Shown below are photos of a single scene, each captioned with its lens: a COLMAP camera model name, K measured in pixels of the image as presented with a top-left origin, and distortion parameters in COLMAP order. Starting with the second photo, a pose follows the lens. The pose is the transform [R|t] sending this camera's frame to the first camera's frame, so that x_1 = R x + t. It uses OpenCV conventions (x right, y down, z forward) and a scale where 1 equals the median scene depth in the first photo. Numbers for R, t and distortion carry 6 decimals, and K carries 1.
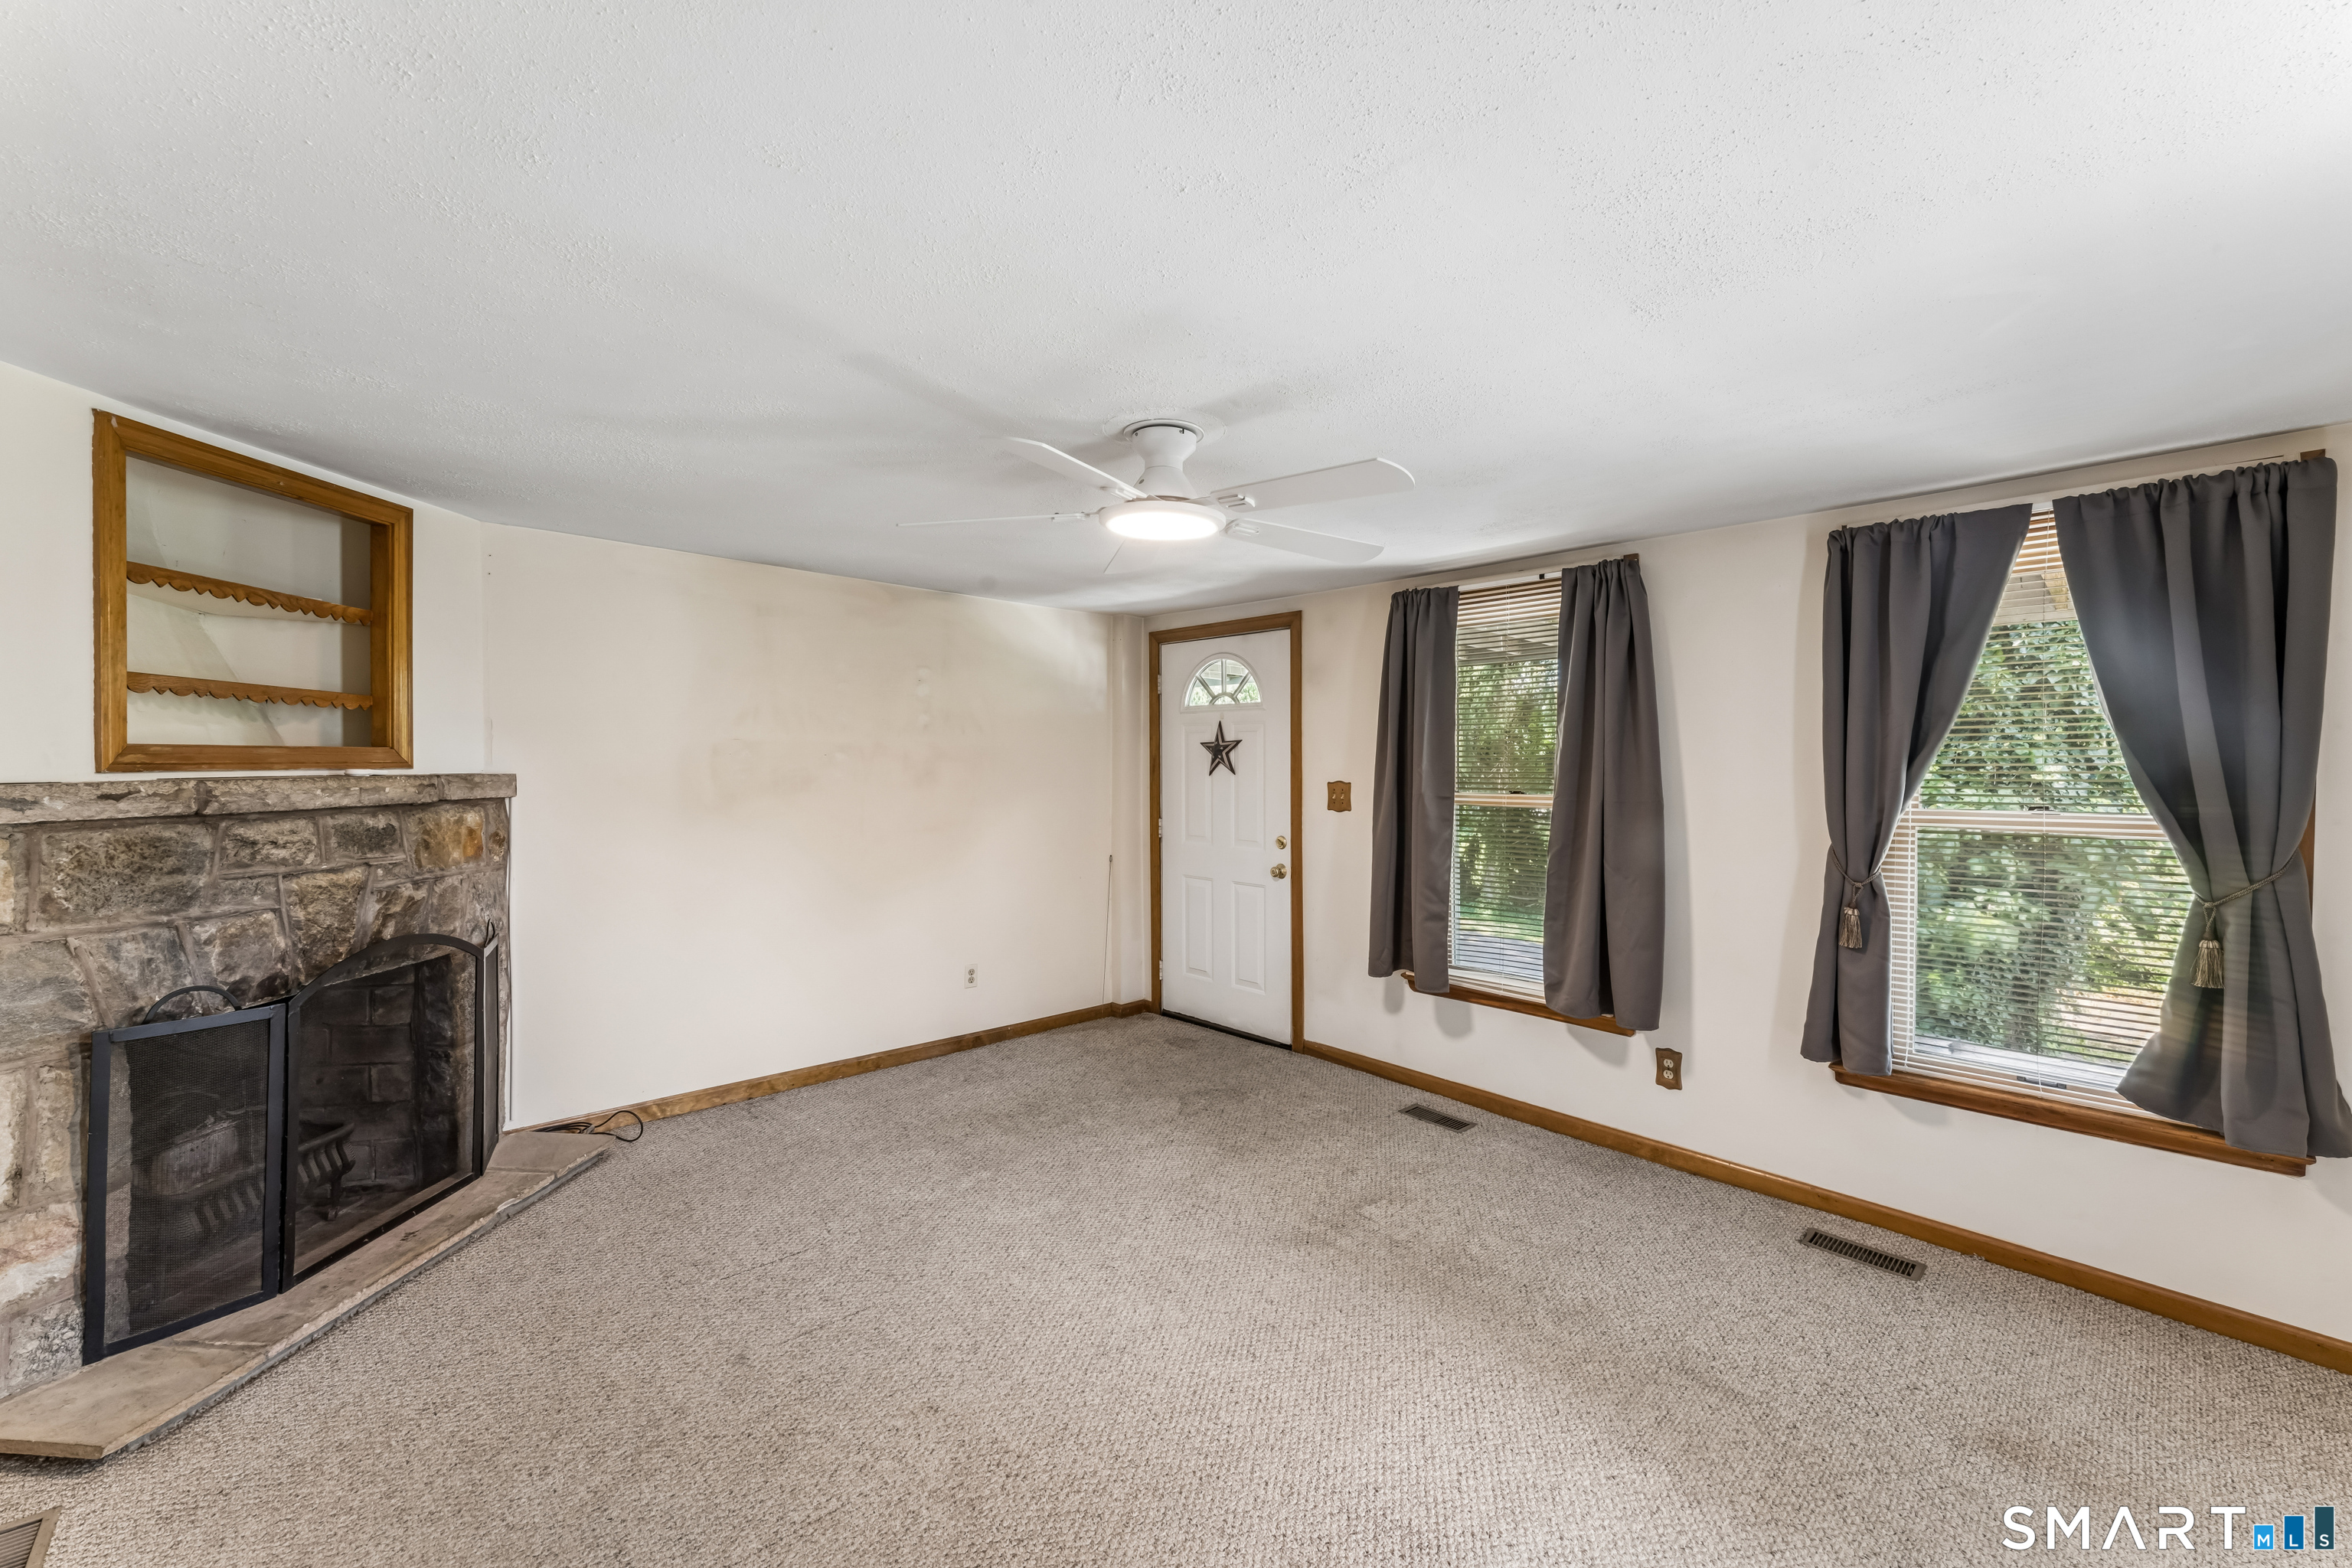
lens RADIAL K [[964.5, 0, 1175.4], [0, 964.5, 777.7], [0, 0, 1]] dist [-0.001480, 0.000262]
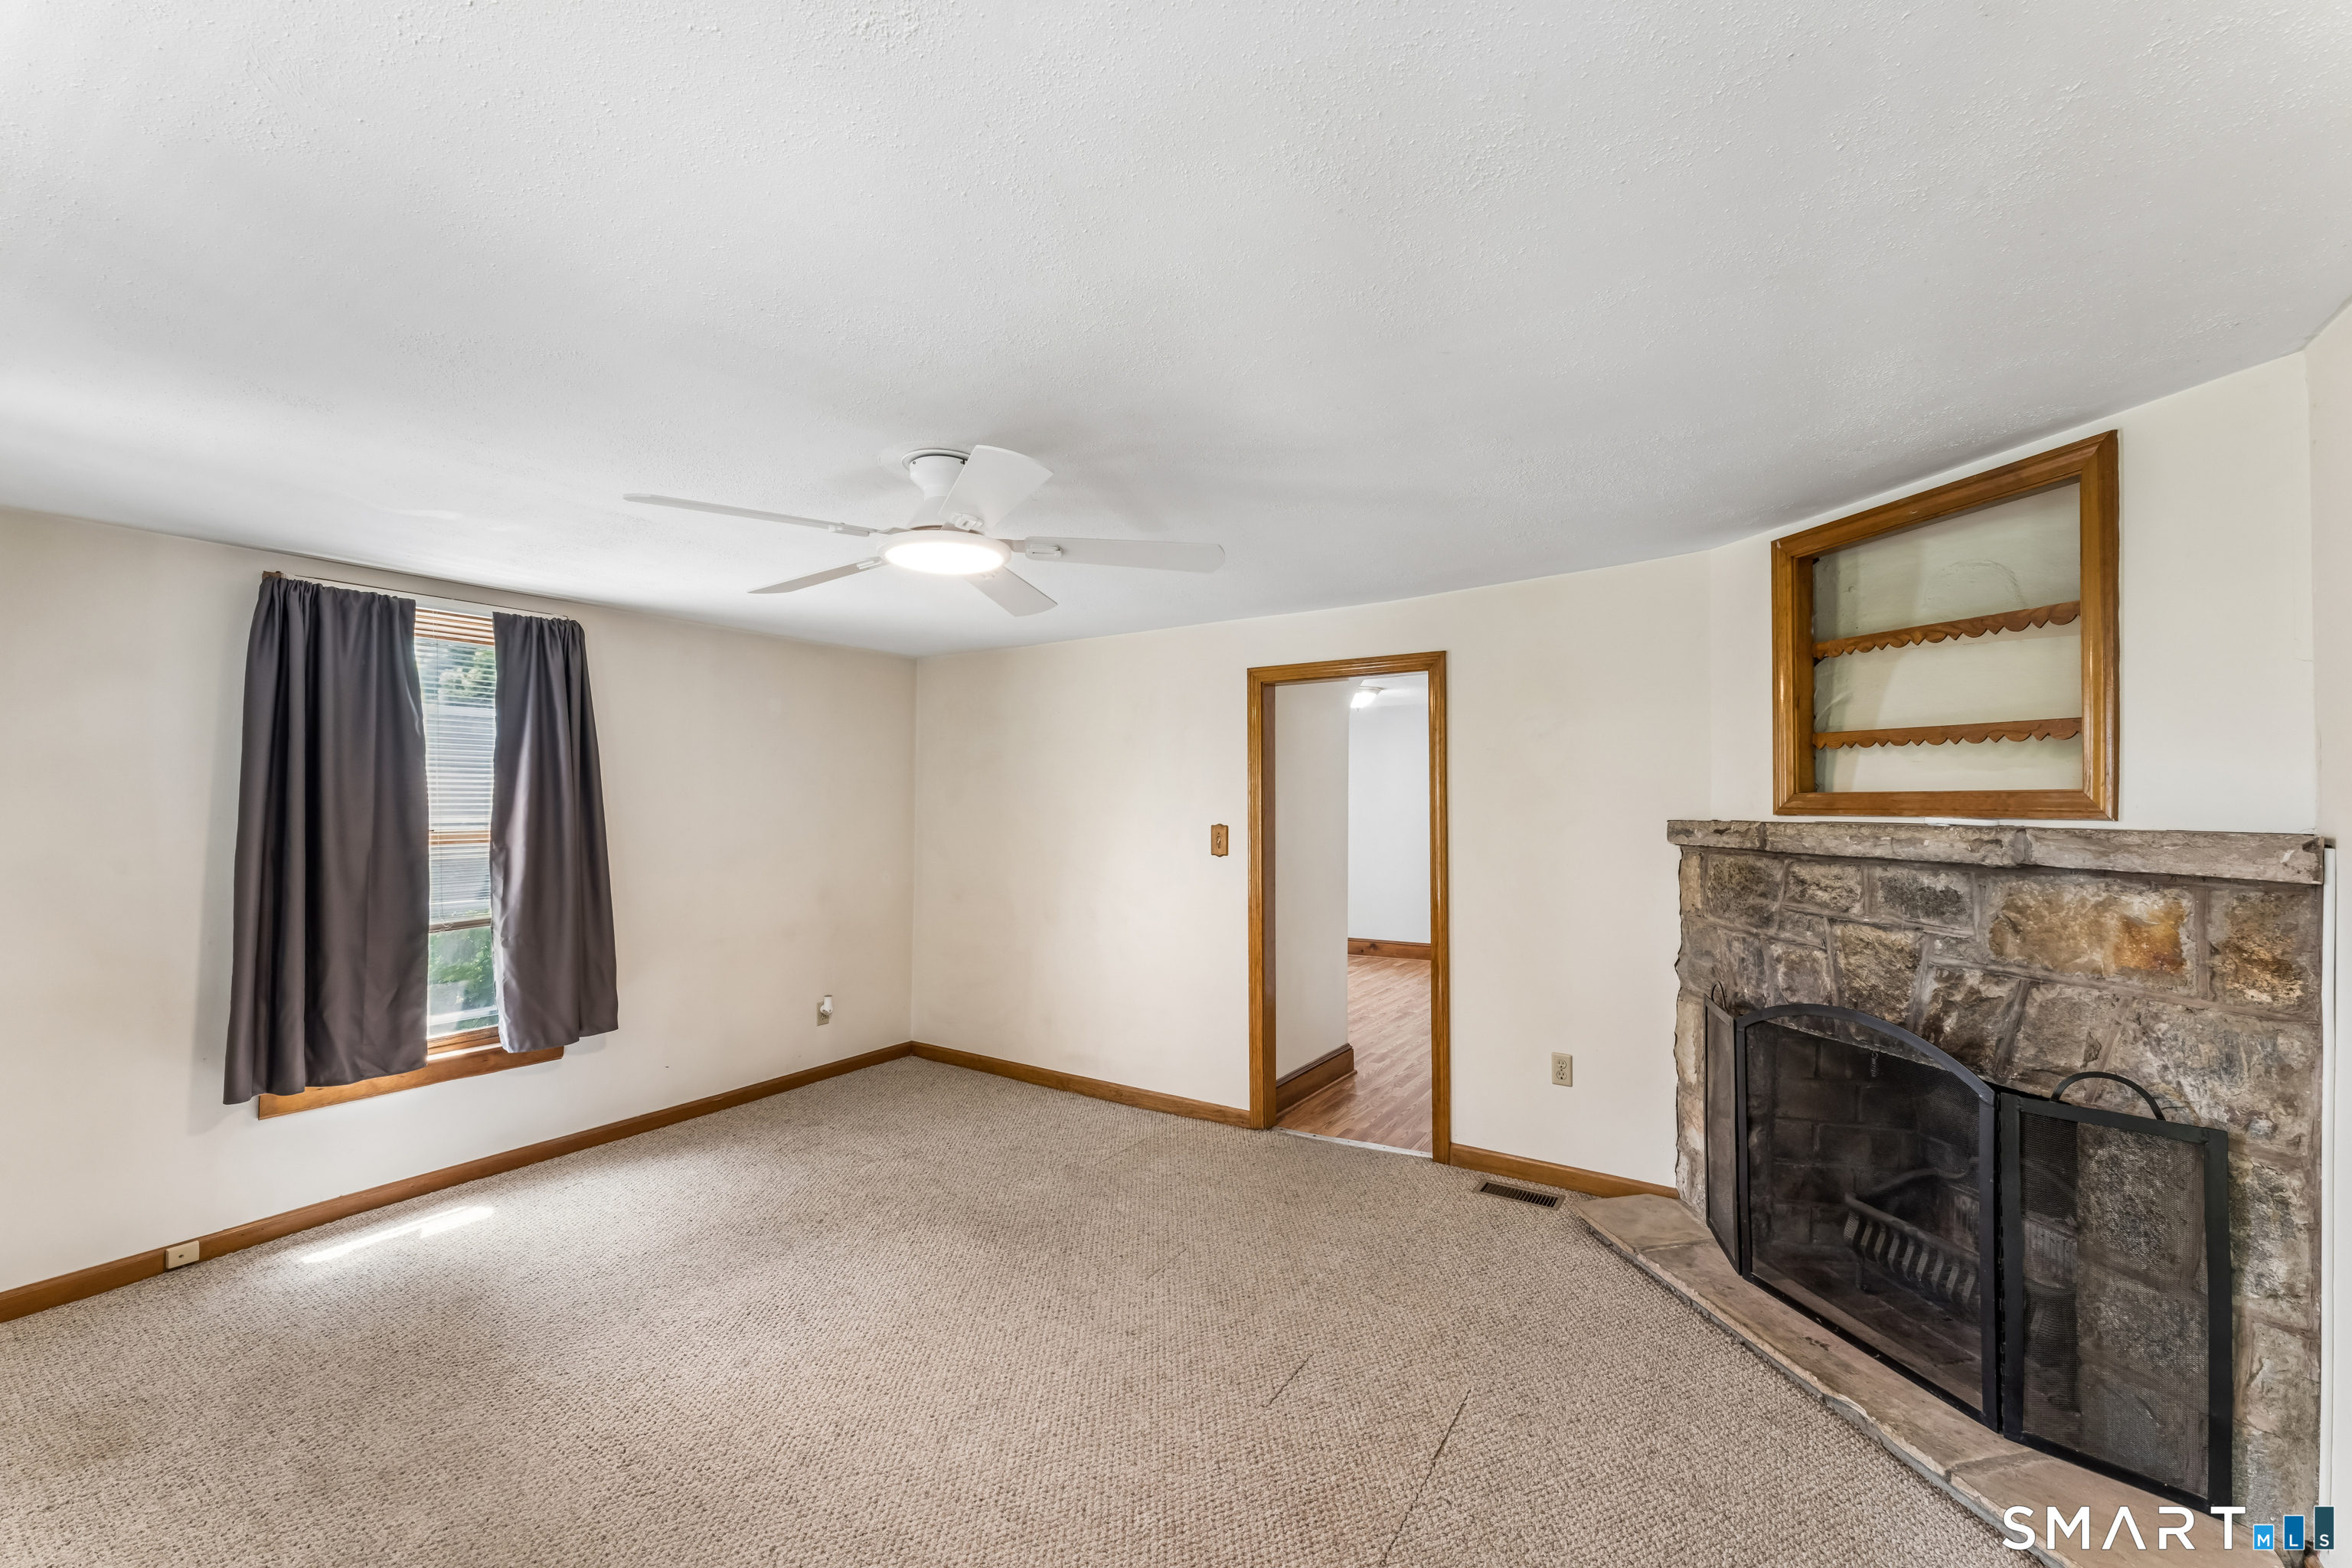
lens RADIAL K [[964.5, 0, 1180.8], [0, 964.5, 784.2], [0, 0, 1]] dist [-0.001480, 0.000262]
pose [[-0.973029, -0.009745, -0.230479, -0.018460], [-0.009594, 0.999952, -0.001776, -0.032075], [0.230485, 0.000483, -0.973076, 1.794327]]
